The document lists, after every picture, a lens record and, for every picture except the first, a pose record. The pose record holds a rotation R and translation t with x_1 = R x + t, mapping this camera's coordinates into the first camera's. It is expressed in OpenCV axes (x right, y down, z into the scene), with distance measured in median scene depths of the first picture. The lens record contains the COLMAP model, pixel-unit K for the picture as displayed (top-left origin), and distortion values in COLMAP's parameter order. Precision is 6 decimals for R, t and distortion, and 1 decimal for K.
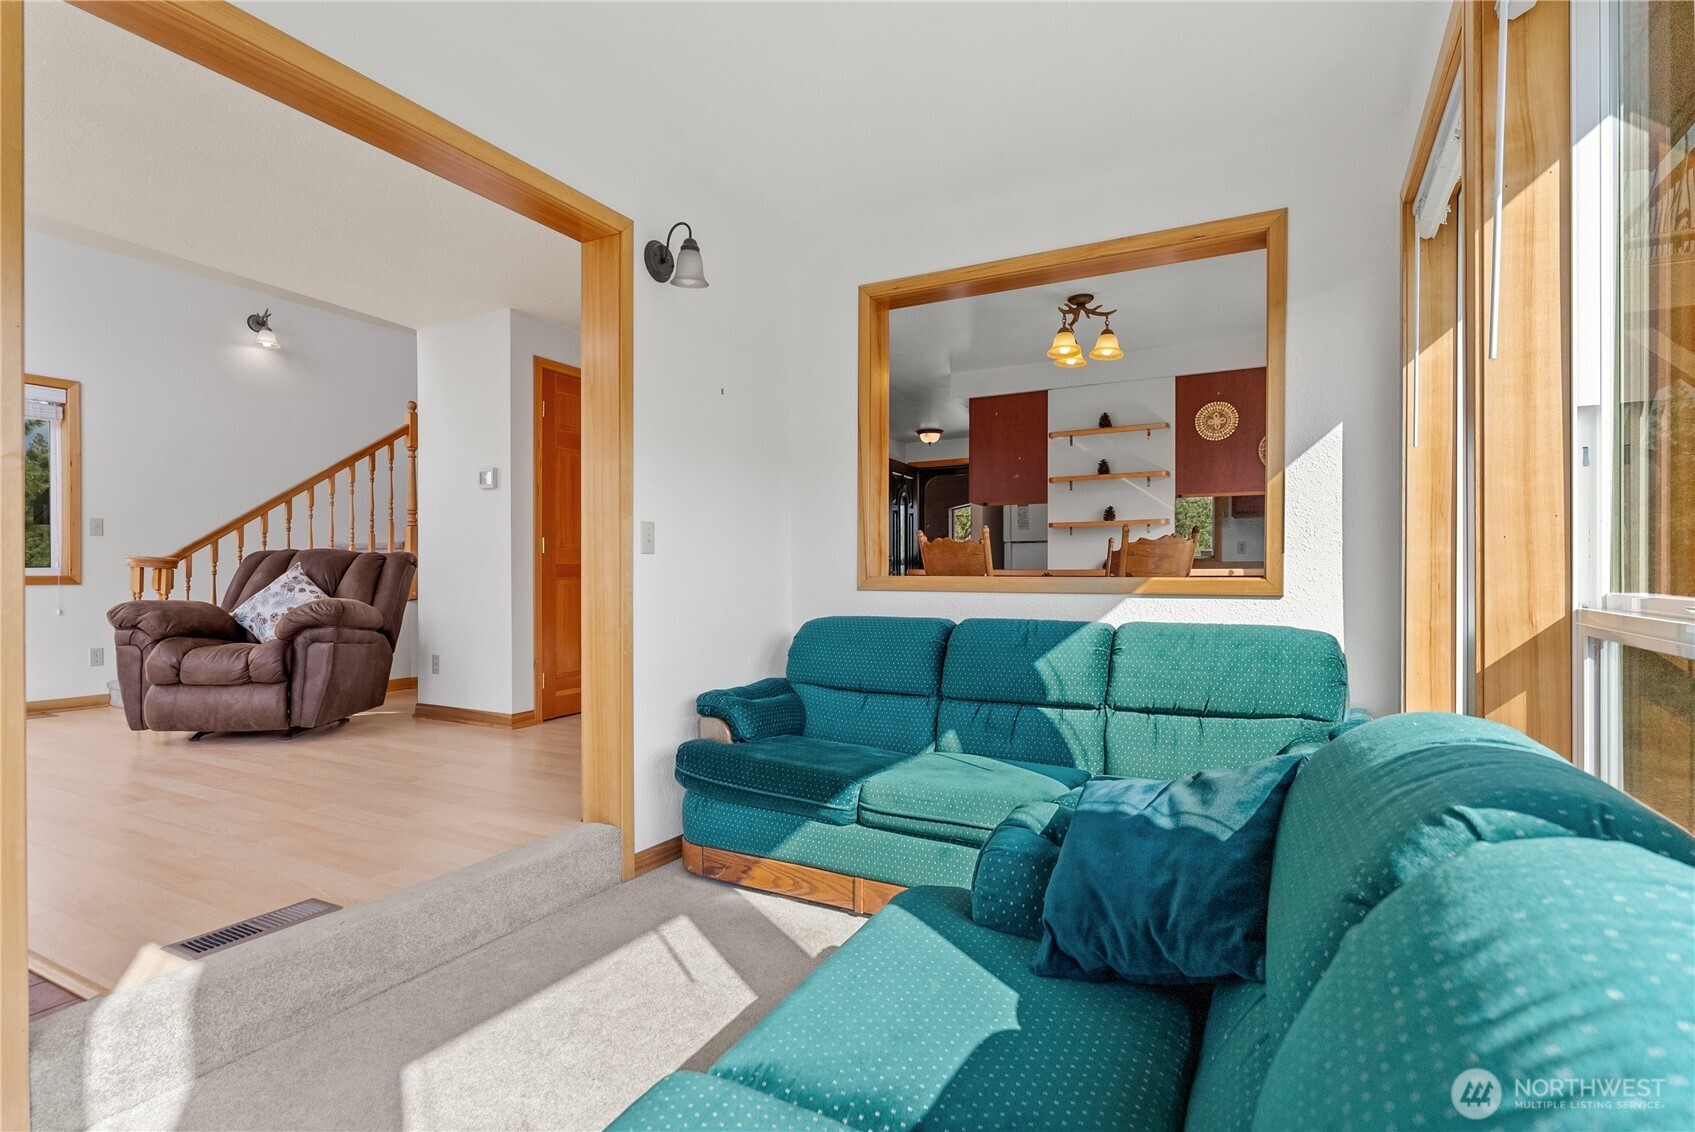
lens RADIAL K [[828.0, 0, 840.4], [0, 828.0, 570.7], [0, 0, 1]] dist [-0.003264, -0.000439]
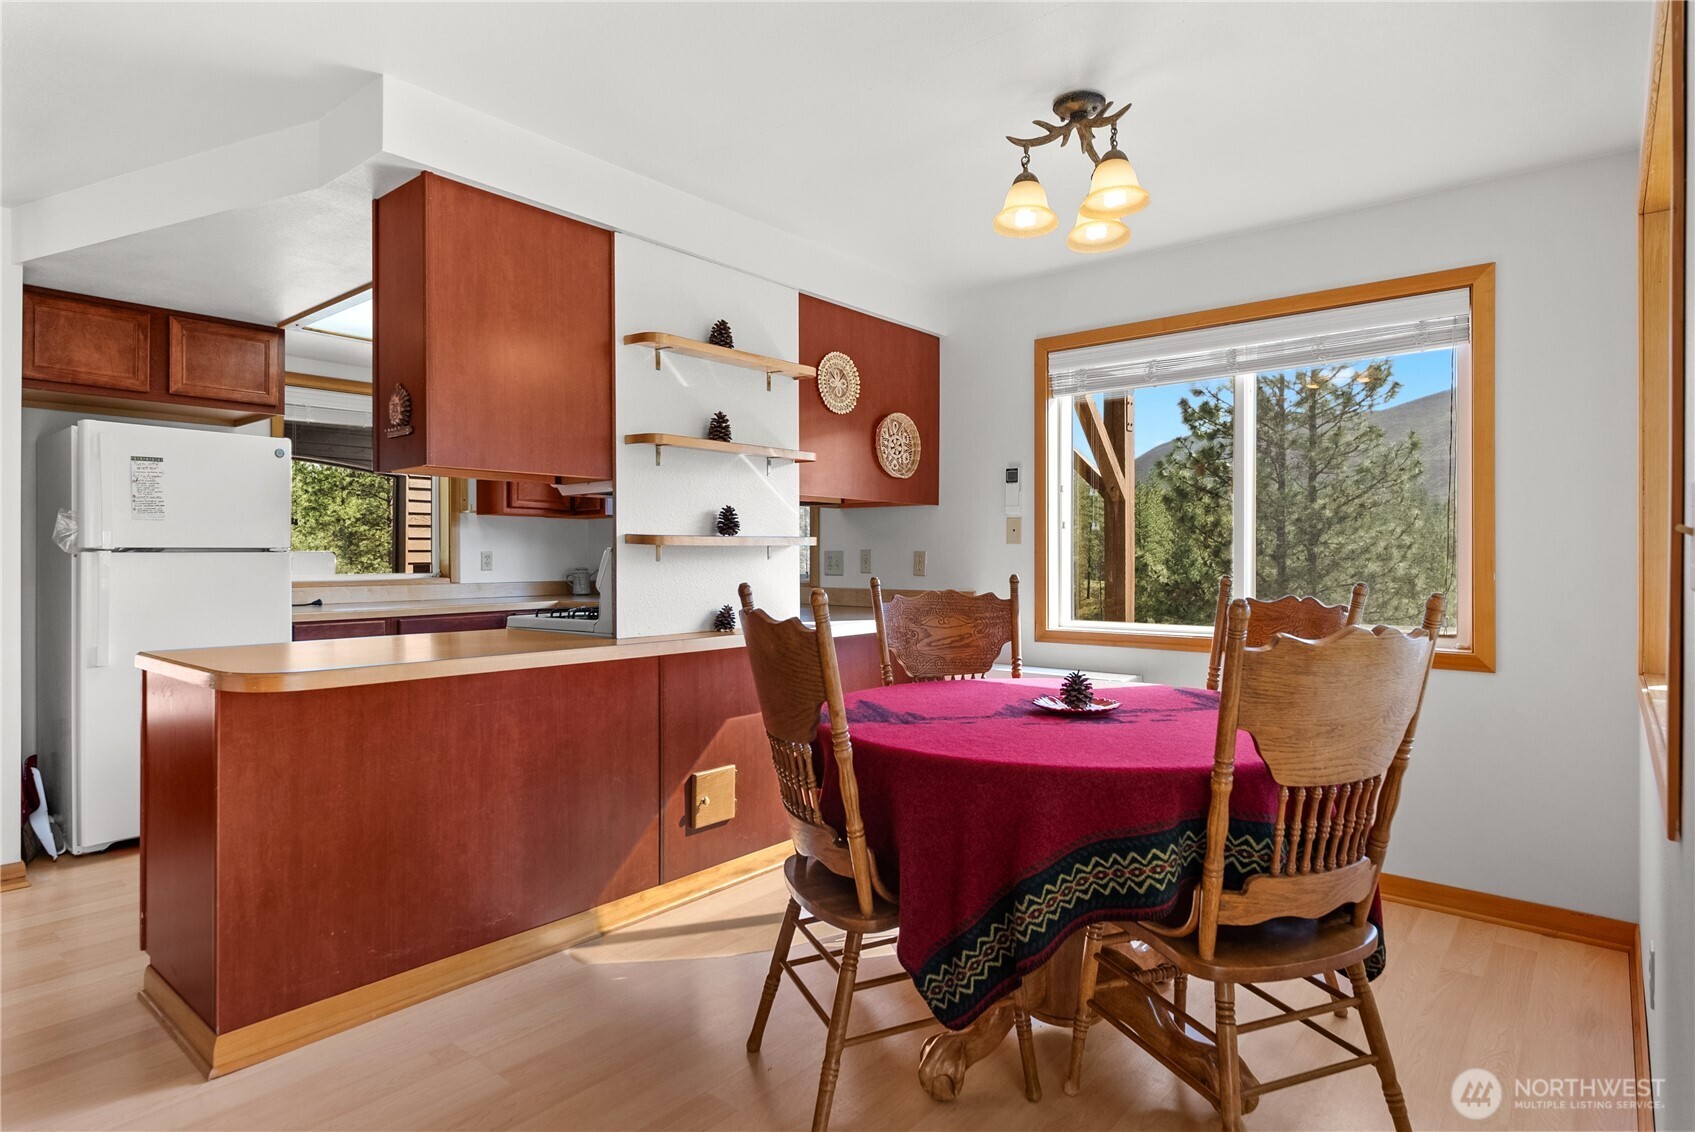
lens RADIAL K [[901.4, 0, 847.7], [0, 901.4, 552.1], [0, 0, 1]] dist [0.003702, 0.000741]
pose [[0.196775, -0.000455, 0.980448, -0.247595], [-0.003839, 0.999992, 0.001234, -0.061113], [-0.980441, -0.004007, 0.196772, 0.983948]]
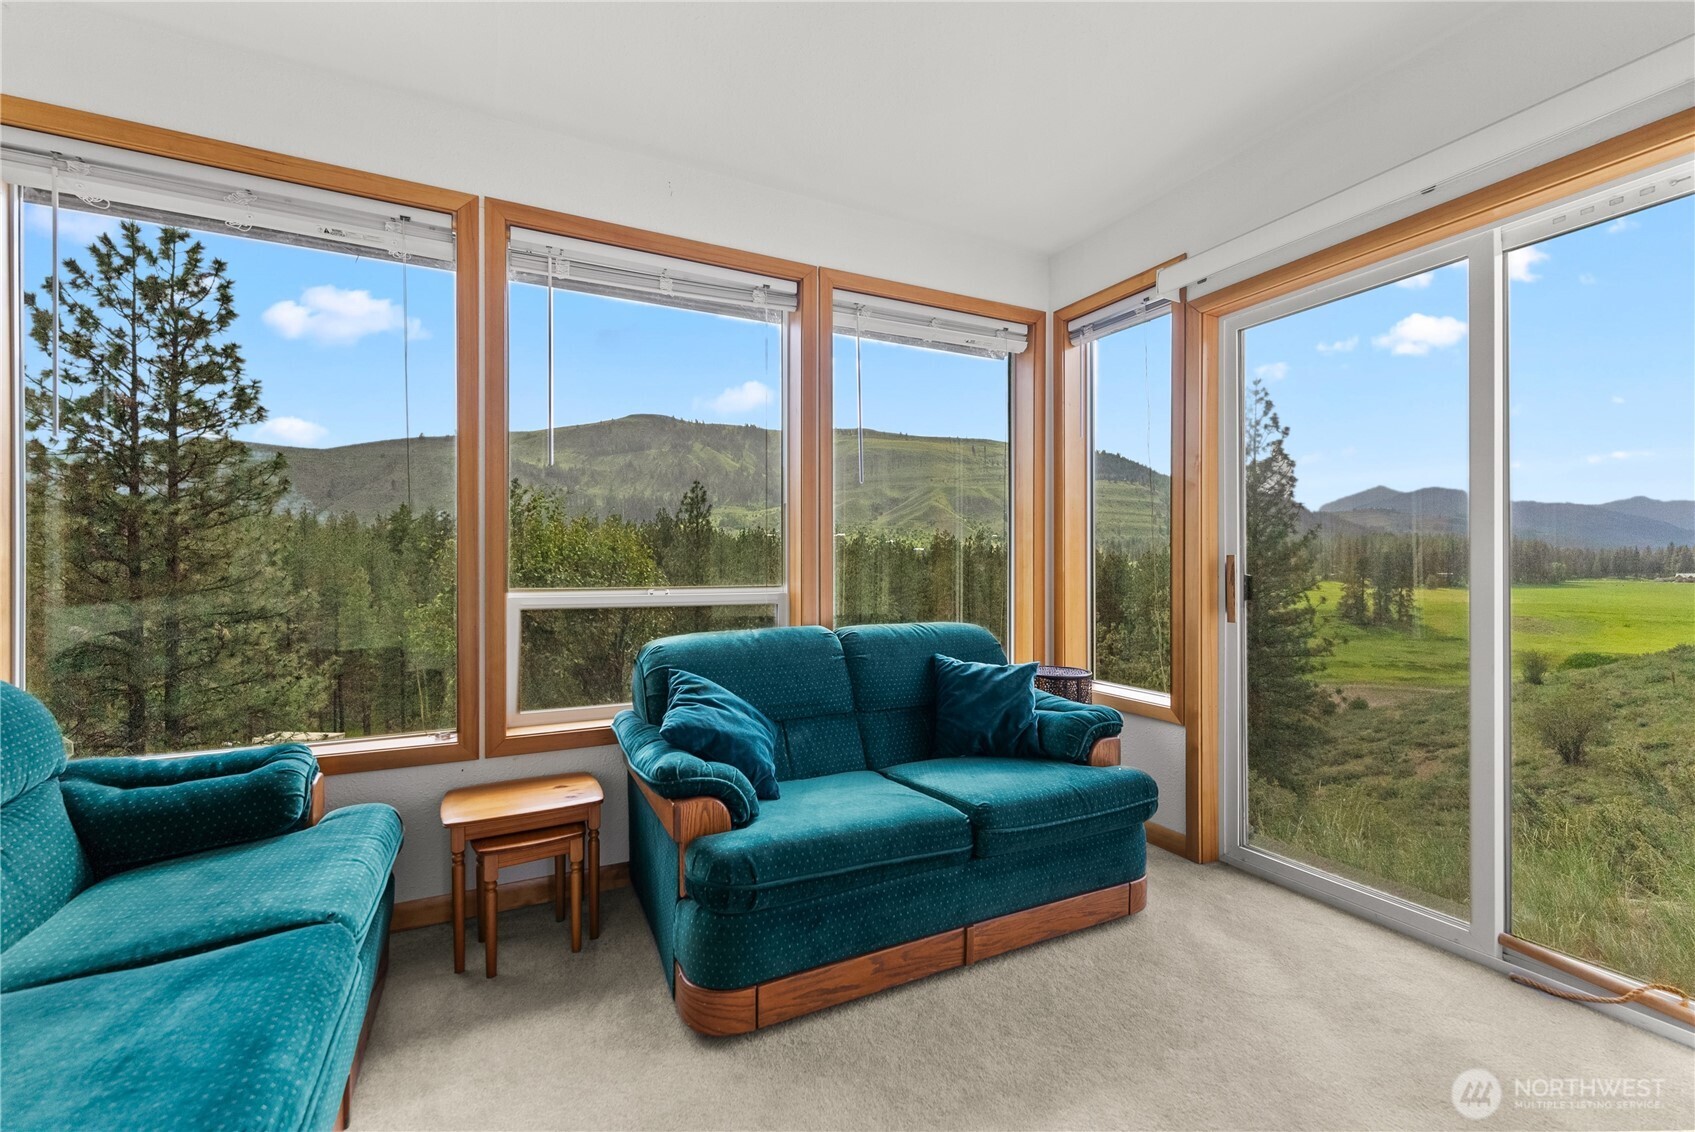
lens RADIAL K [[702.7, 0, 840.0], [0, 702.7, 567.2], [0, 0, 1]] dist [0.000377, 0.000121]
pose [[-0.821987, 0.000622, 0.569505, -0.209025], [-0.001498, 0.999994, -0.003255, -0.005434], [-0.569504, -0.003529, -0.821981, 0.591716]]
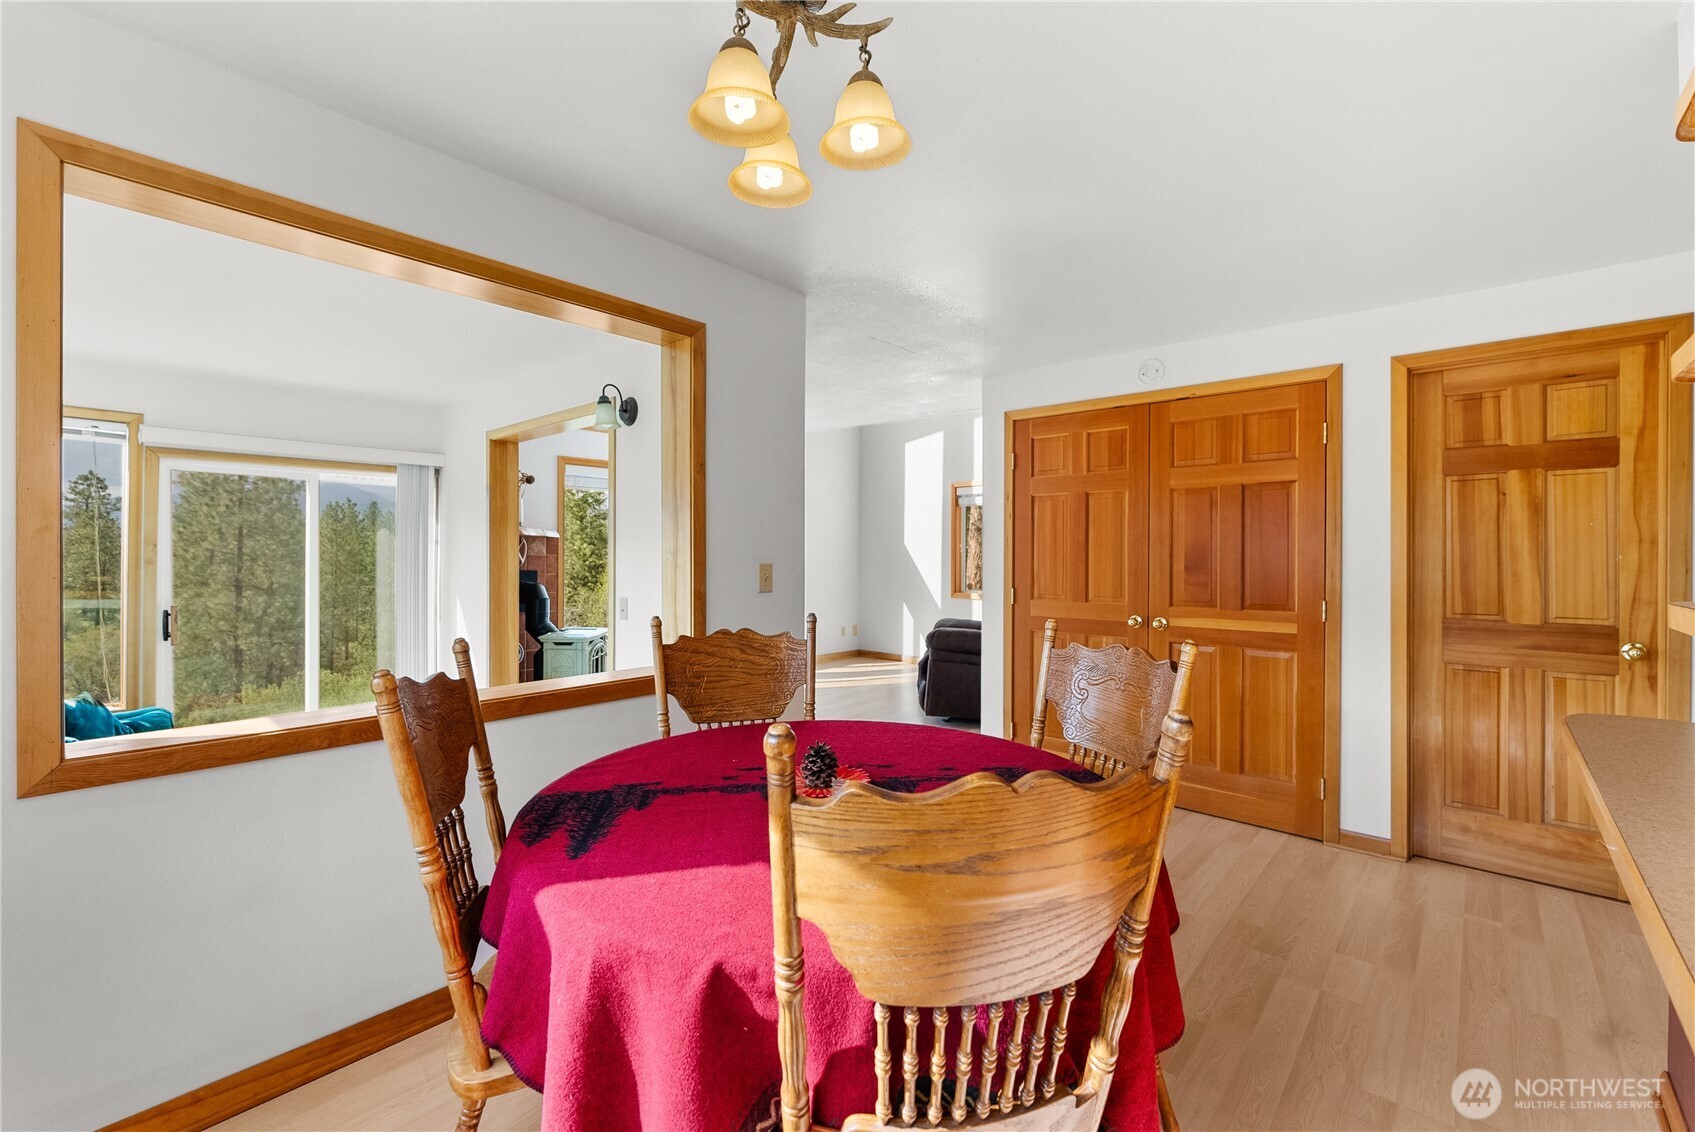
lens RADIAL K [[699.9, 0, 848.2], [0, 699.9, 557.2], [0, 0, 1]] dist [-0.007485, -0.000287]
pose [[-0.225615, -0.001196, -0.974216, 0.508574], [-0.000514, 0.999999, -0.001109, -0.077577], [0.974216, 0.000251, -0.225615, 1.013575]]
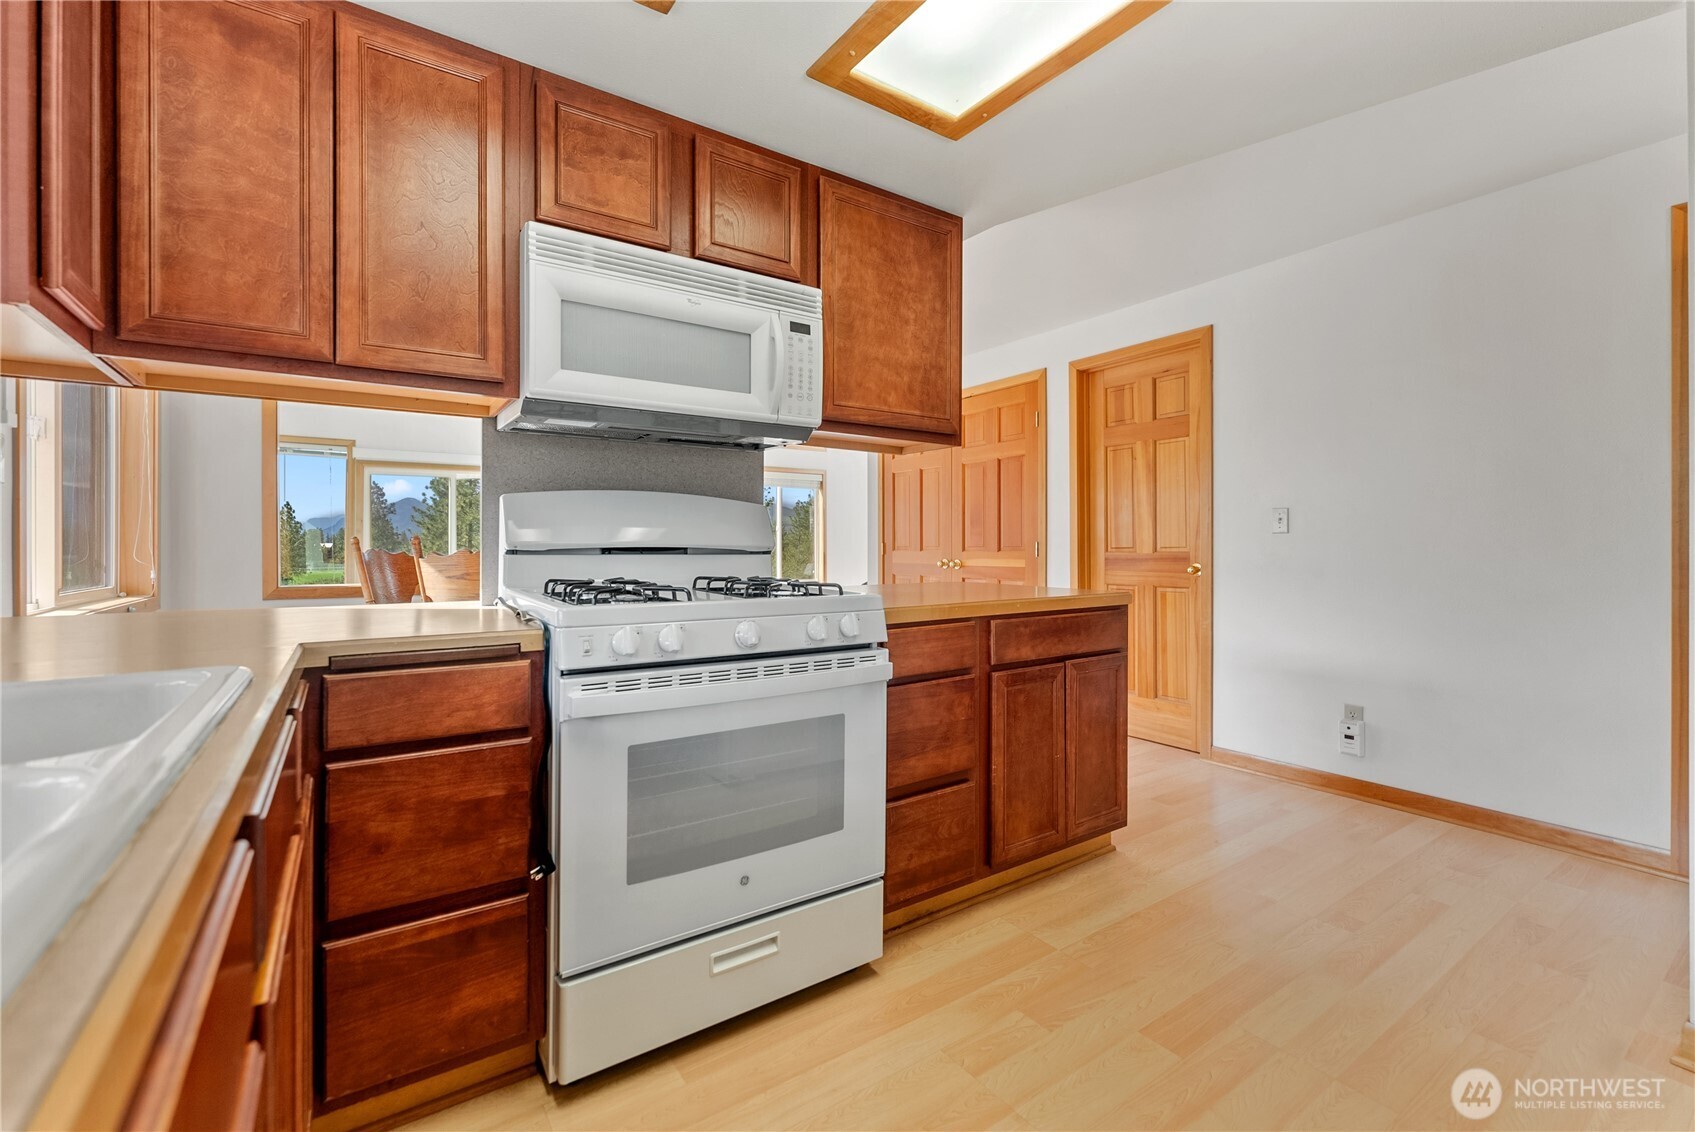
lens RADIAL K [[714.1, 0, 847.5], [0, 714.1, 566.0], [0, 0, 1]] dist [0.000035, -0.000003]
pose [[-0.455793, 0.020798, -0.889843, 0.708115], [0.004746, 0.999770, 0.020936, -0.025723], [0.890073, 0.005319, -0.455787, 1.516962]]
